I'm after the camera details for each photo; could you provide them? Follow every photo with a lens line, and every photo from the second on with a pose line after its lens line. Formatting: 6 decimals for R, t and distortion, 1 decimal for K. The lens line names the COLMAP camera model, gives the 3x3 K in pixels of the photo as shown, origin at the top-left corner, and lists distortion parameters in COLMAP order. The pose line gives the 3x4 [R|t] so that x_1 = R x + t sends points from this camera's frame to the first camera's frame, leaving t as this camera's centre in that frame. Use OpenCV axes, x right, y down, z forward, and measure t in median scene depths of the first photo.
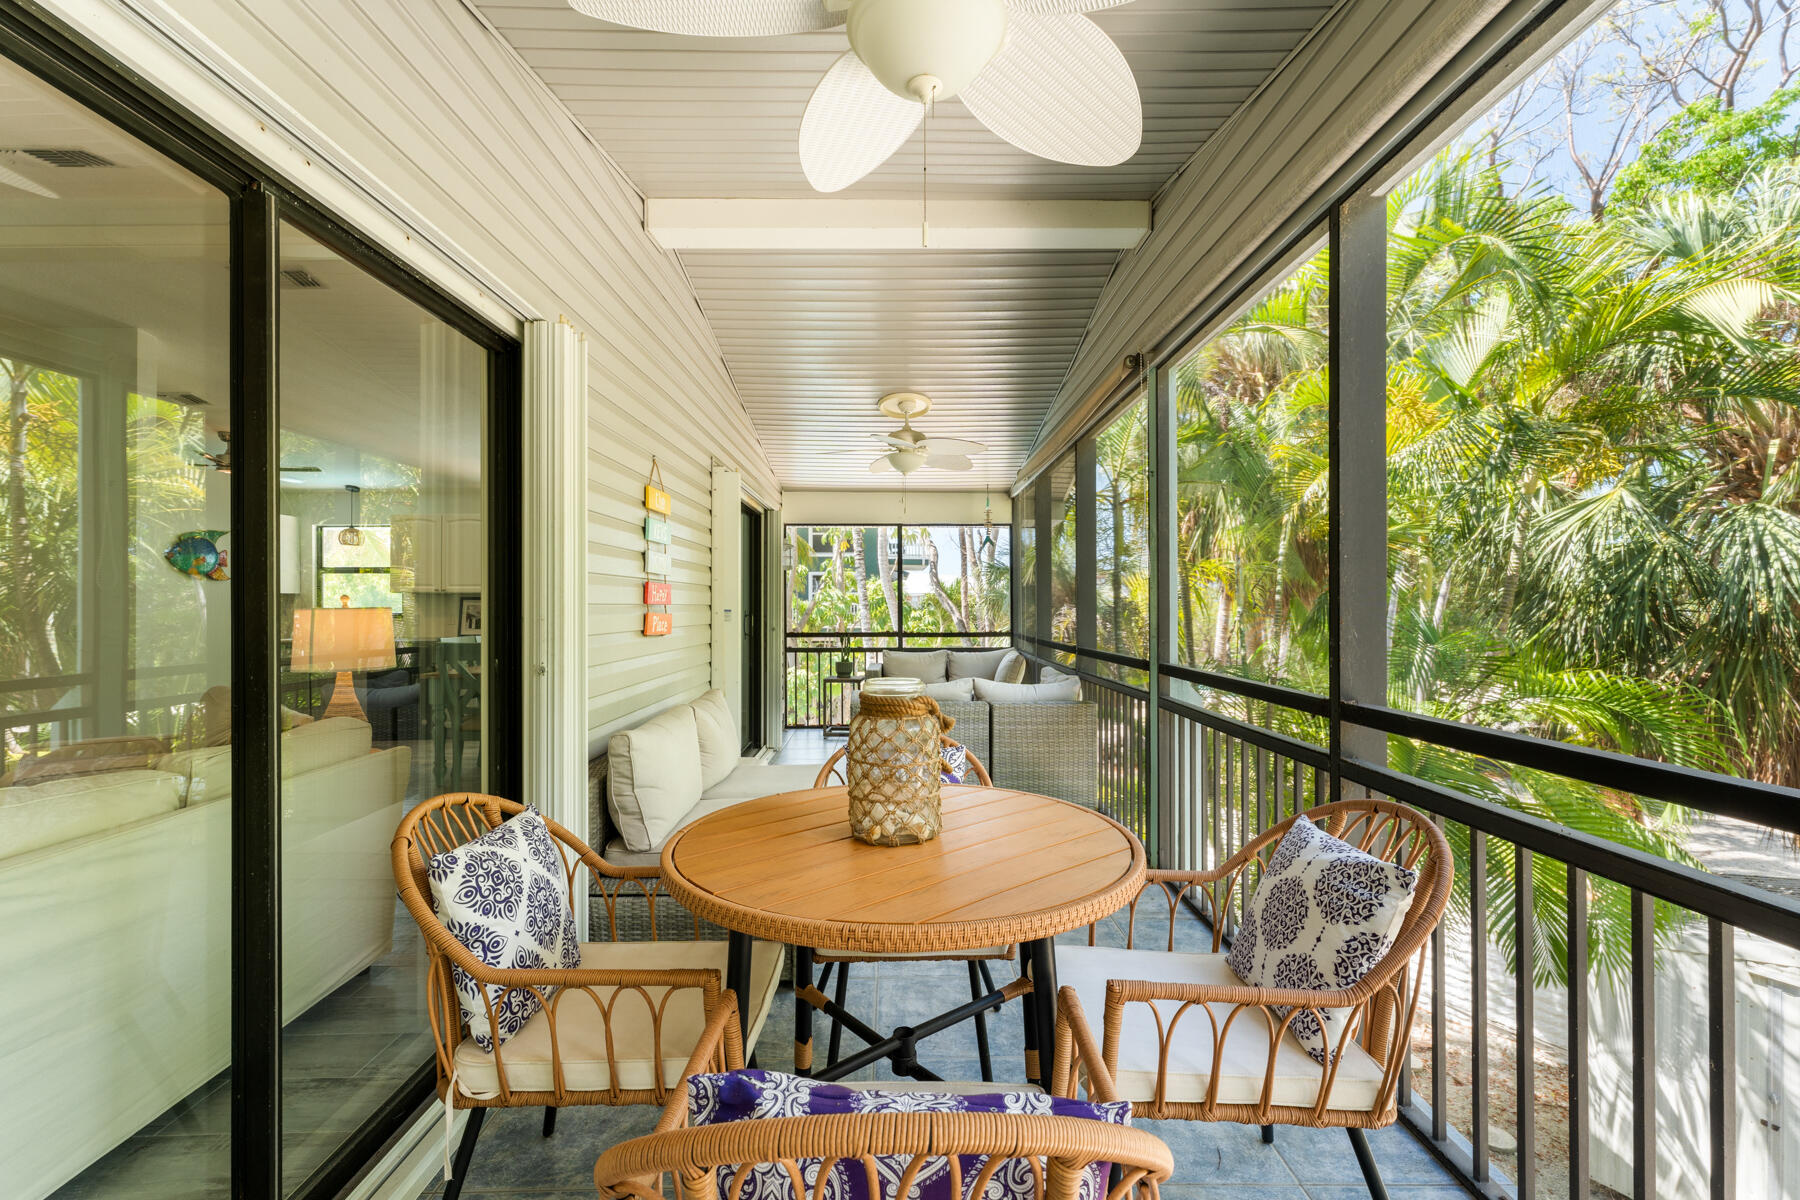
lens RADIAL K [[765.9, 0, 897.2], [0, 765.9, 606.3], [0, 0, 1]] dist [0.010225, -0.001253]
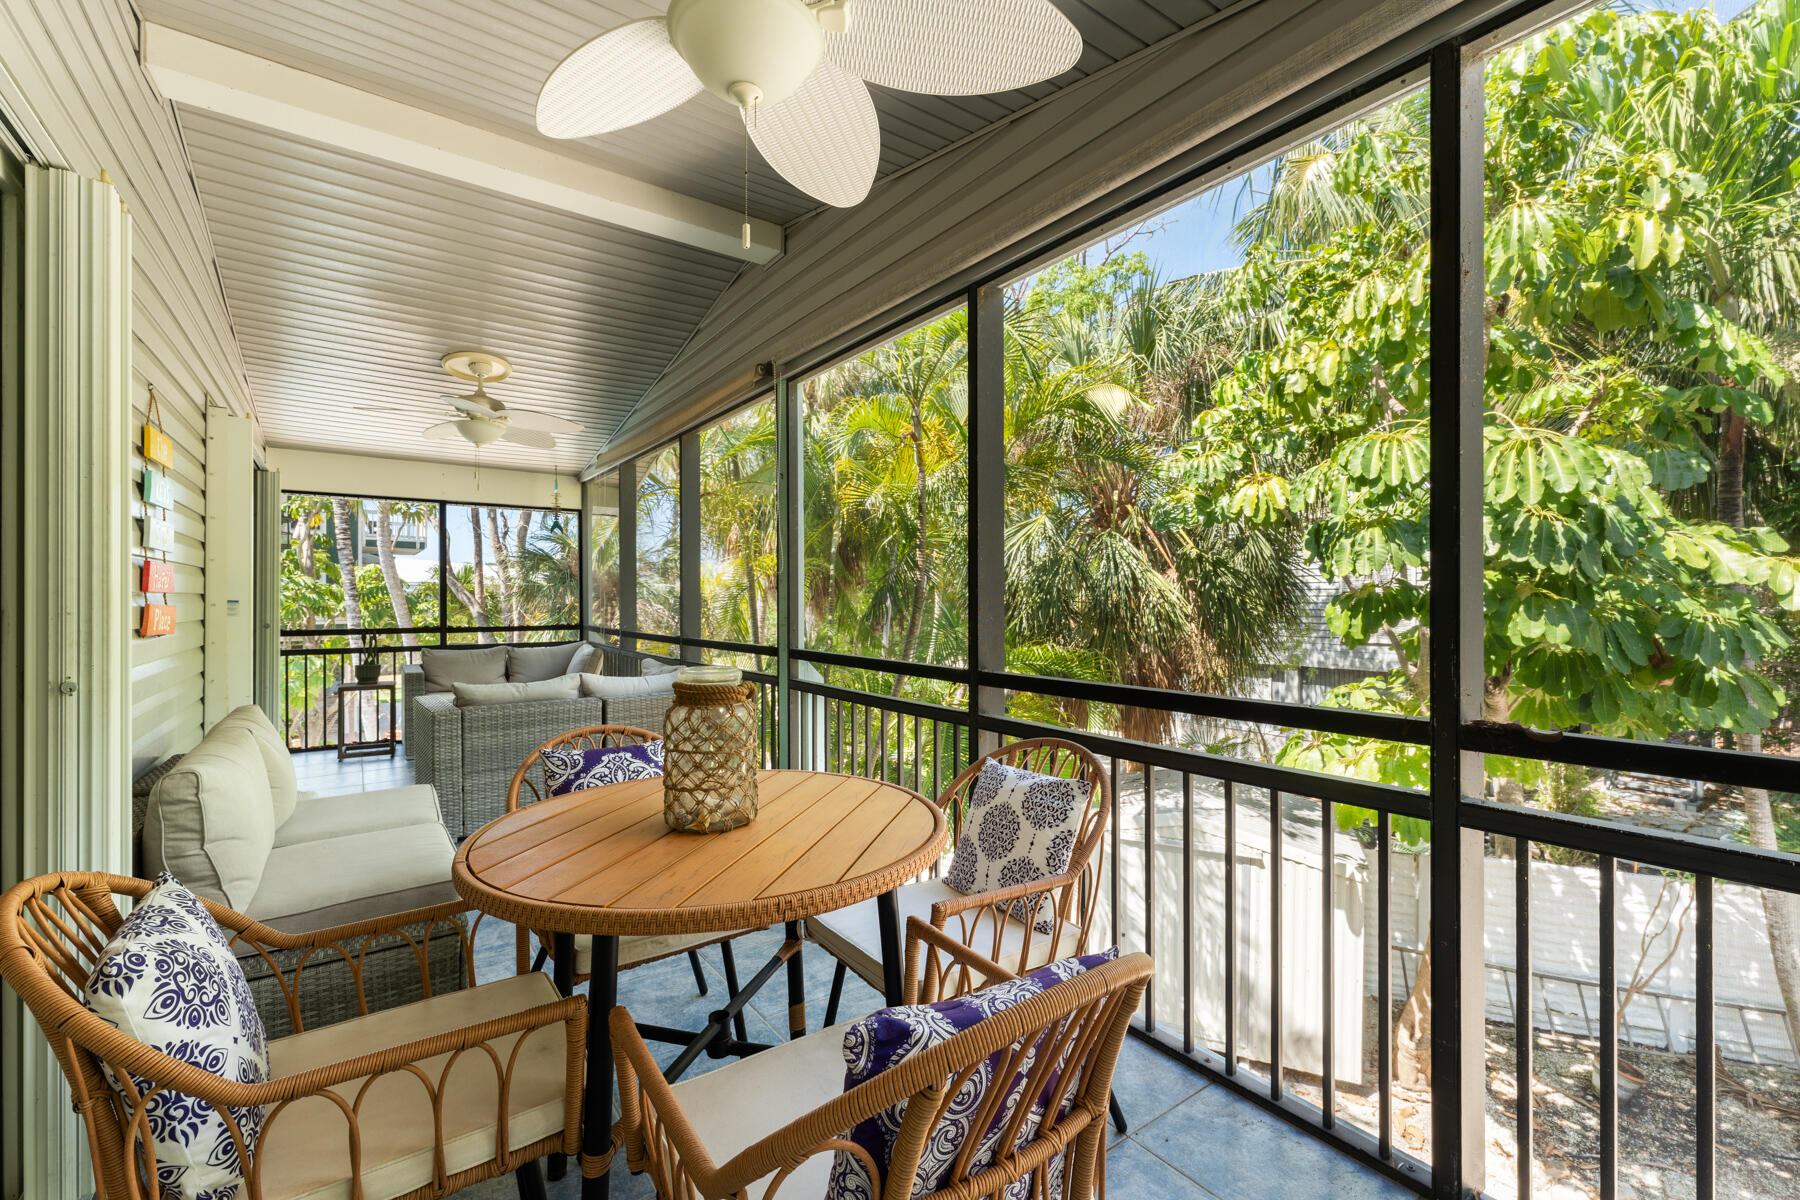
lens RADIAL K [[765.9, 0, 890.3], [0, 765.9, 597.3], [0, 0, 1]] dist [0.010225, -0.001253]
pose [[0.818177, 0.002697, 0.574960, -0.171734], [-0.002167, 0.999996, -0.001607, 0.001747], [-0.574962, 0.000069, 0.818180, 0.017749]]
